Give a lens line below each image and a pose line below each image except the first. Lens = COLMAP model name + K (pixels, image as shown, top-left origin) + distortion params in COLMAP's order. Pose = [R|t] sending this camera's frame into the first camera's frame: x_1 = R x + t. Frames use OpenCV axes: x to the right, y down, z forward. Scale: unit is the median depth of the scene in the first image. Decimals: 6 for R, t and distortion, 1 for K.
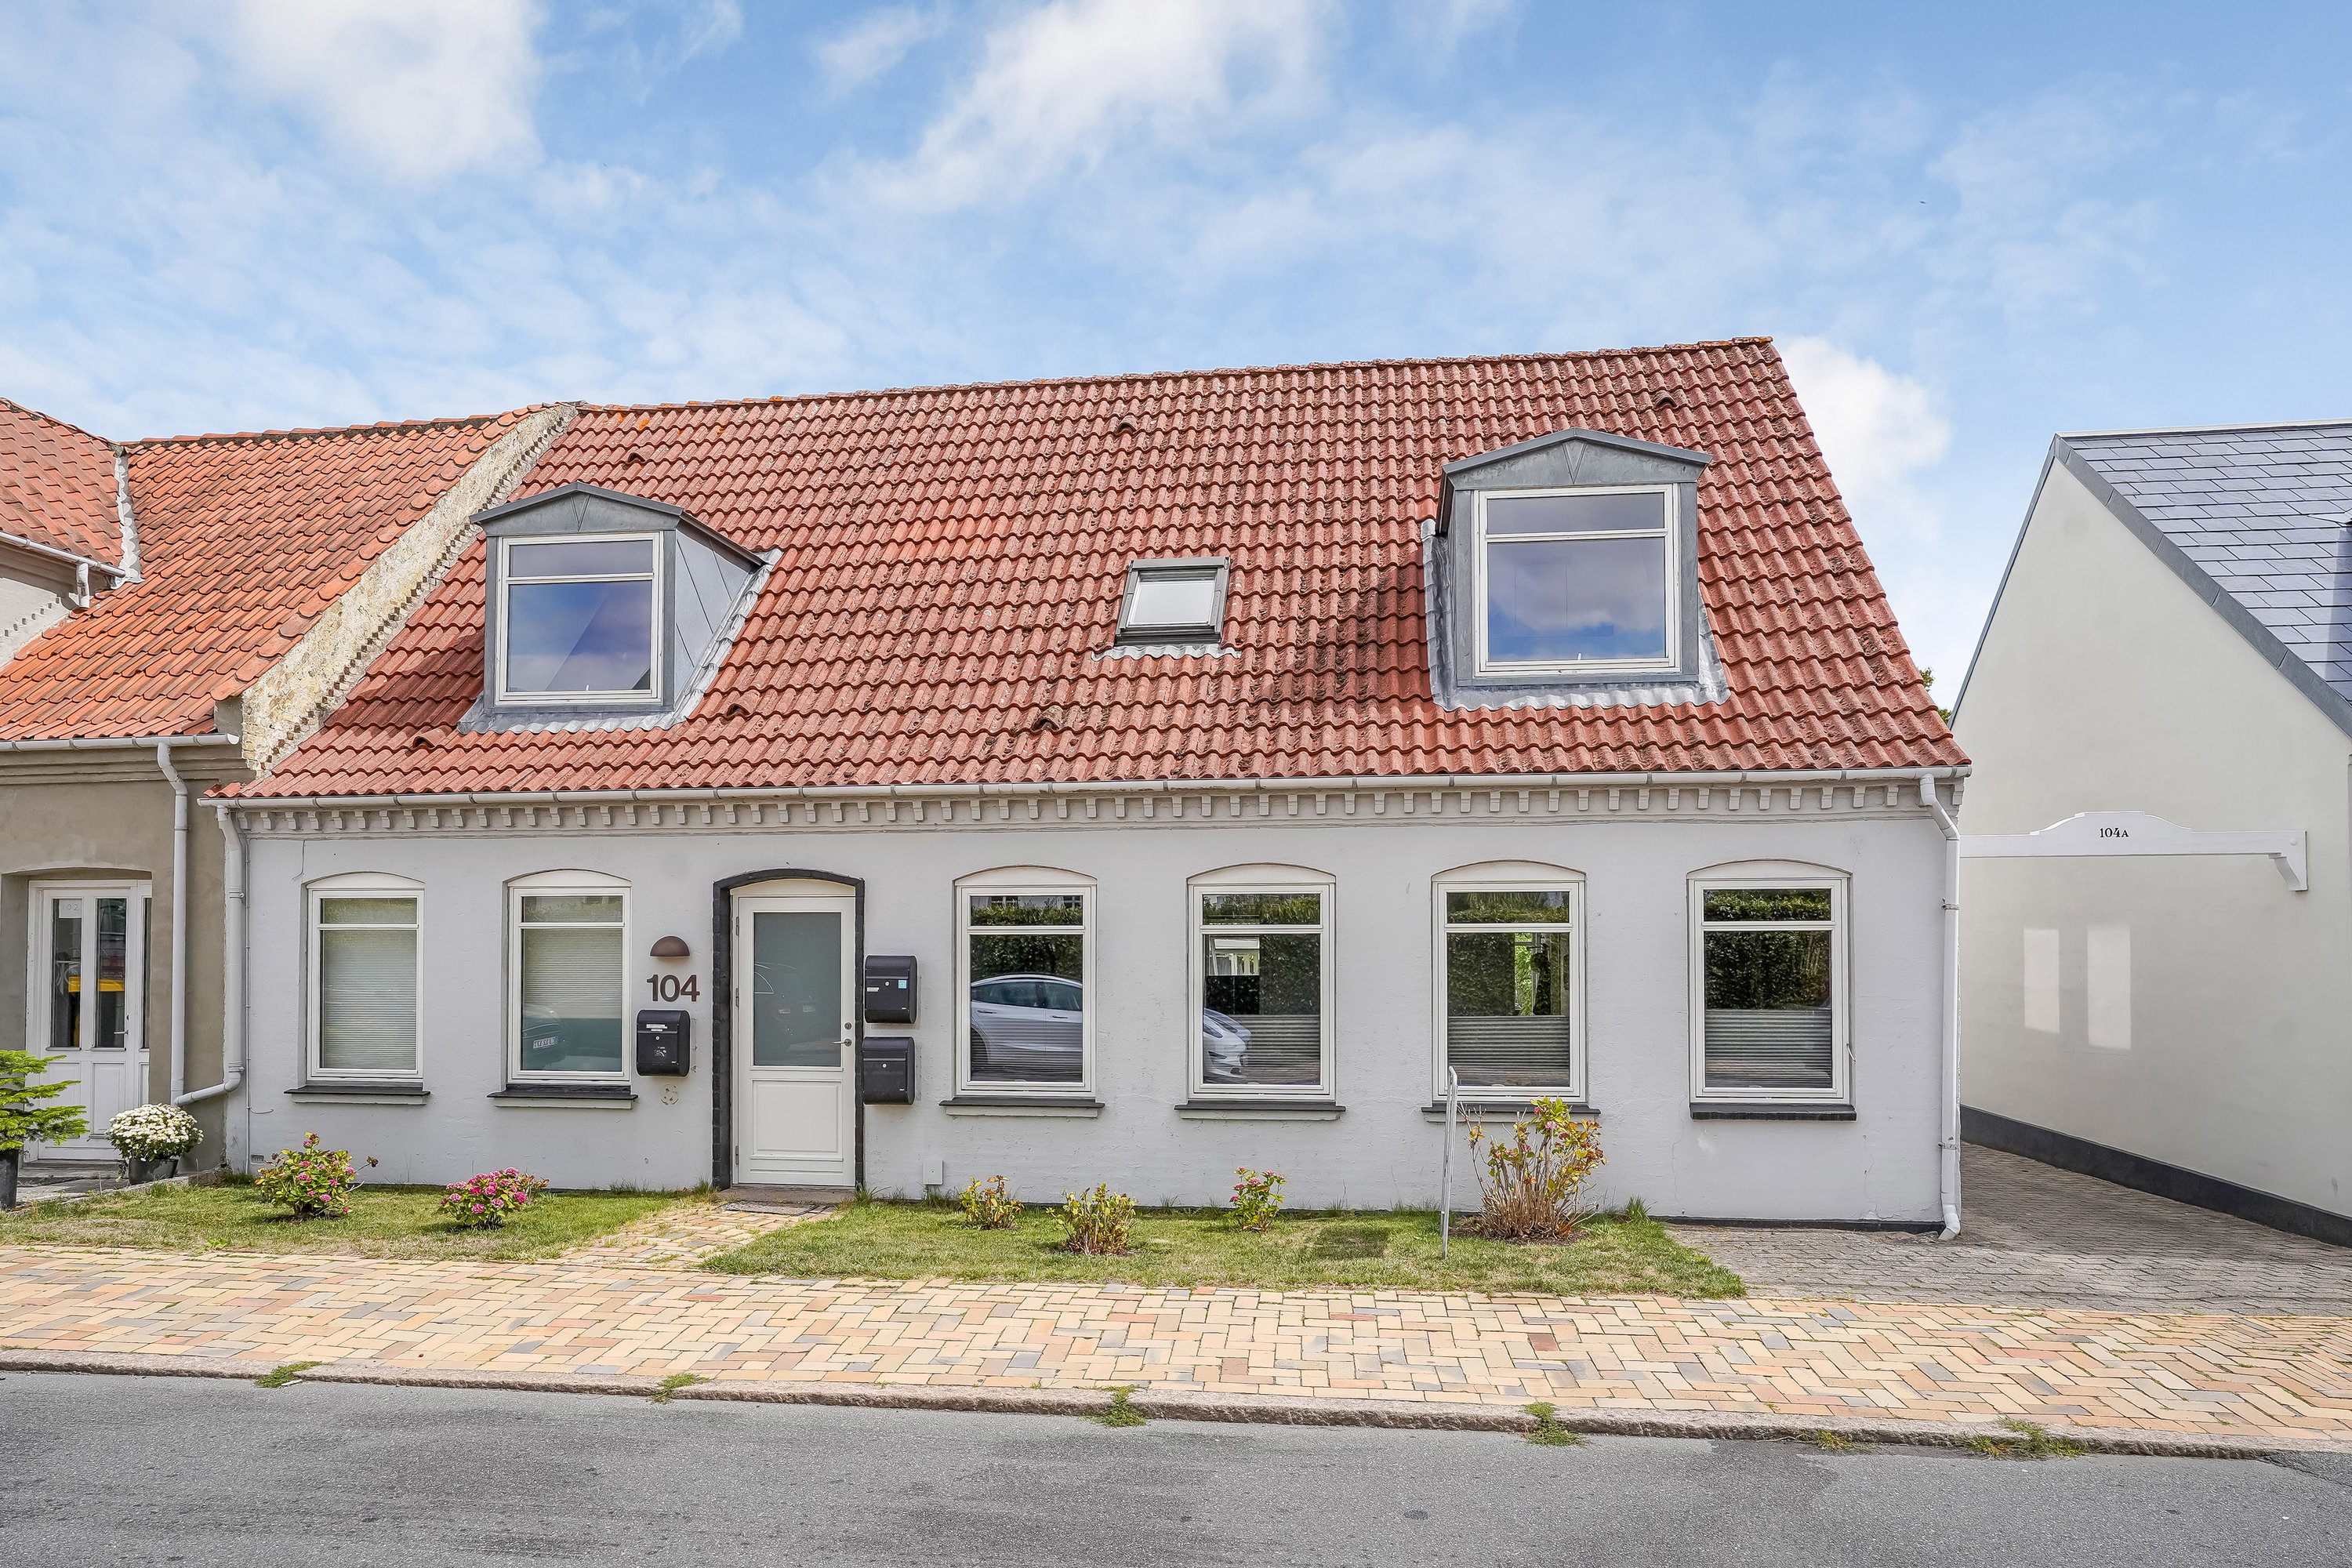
lens RADIAL K [[1401.9, 0, 1134.3], [0, 1401.9, 891.1], [0, 0, 1]] dist [-0.039591, 0.036767]
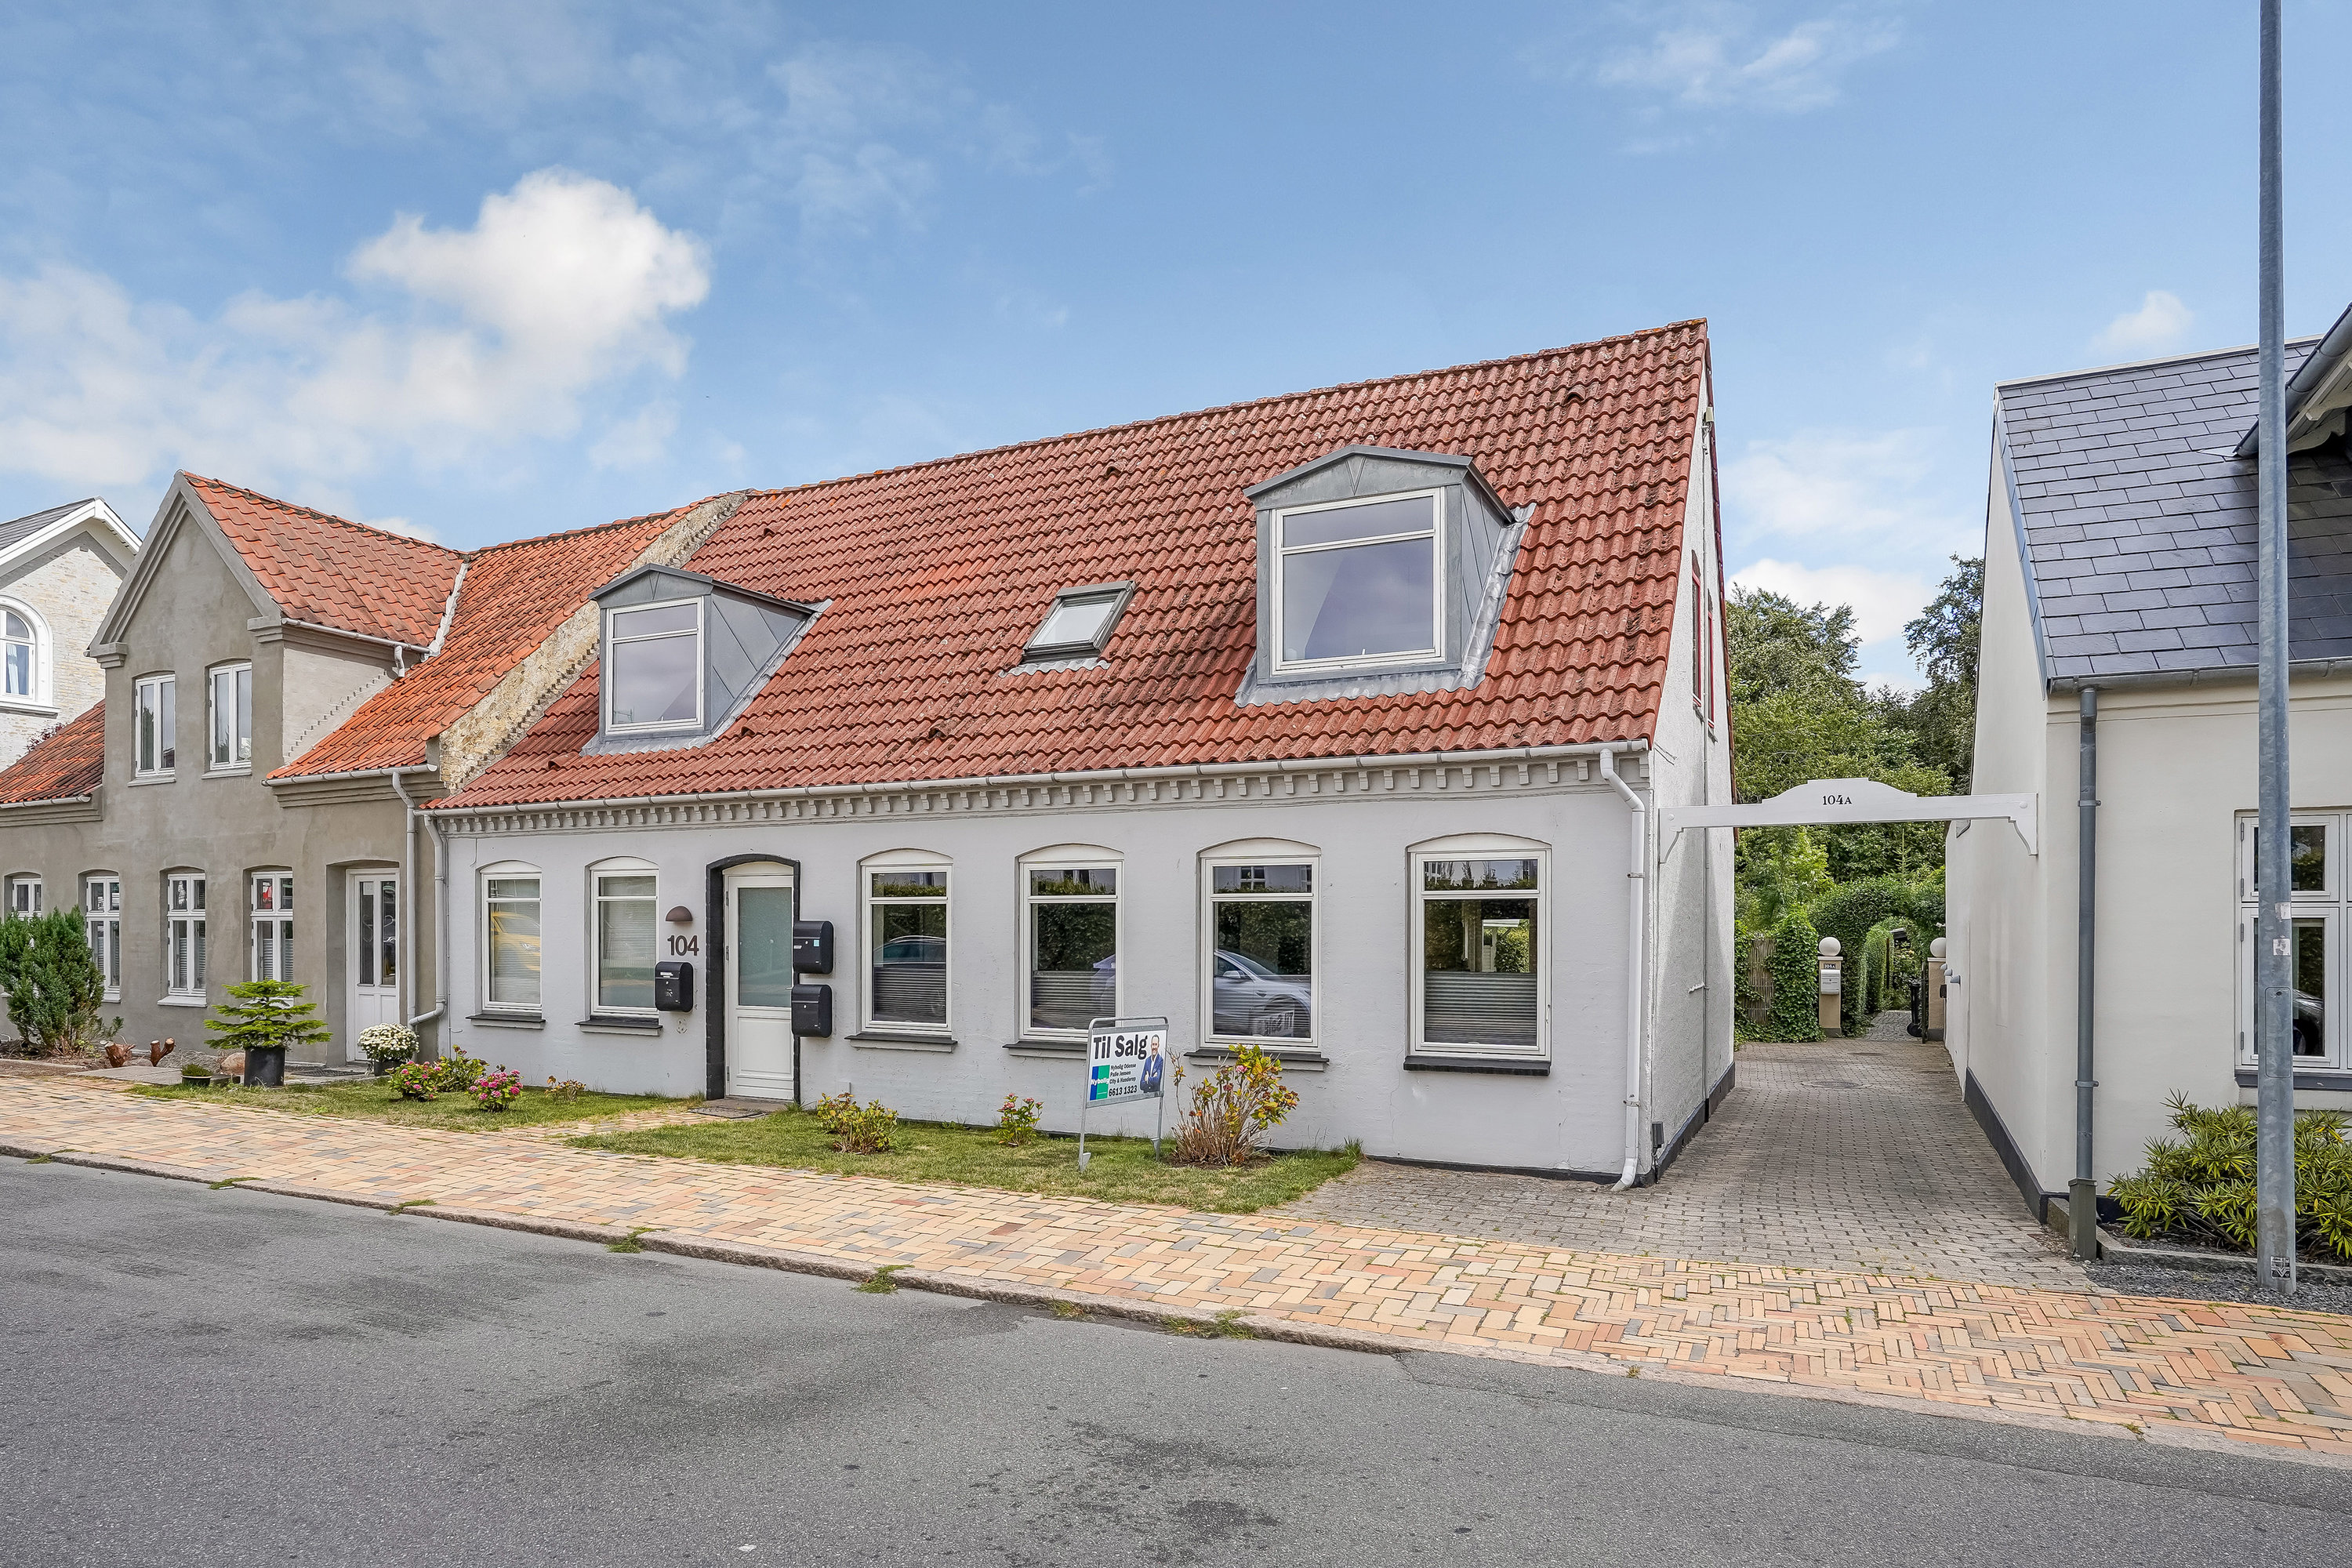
lens RADIAL K [[1301.6, 0, 1174.9], [0, 1301.6, 897.0], [0, 0, 1]] dist [-0.045436, 0.026874]
pose [[0.954497, -0.003474, -0.298200, 0.487637], [0.009162, 0.999802, 0.017677, 0.006374], [0.298080, -0.019604, 0.954340, -0.029341]]
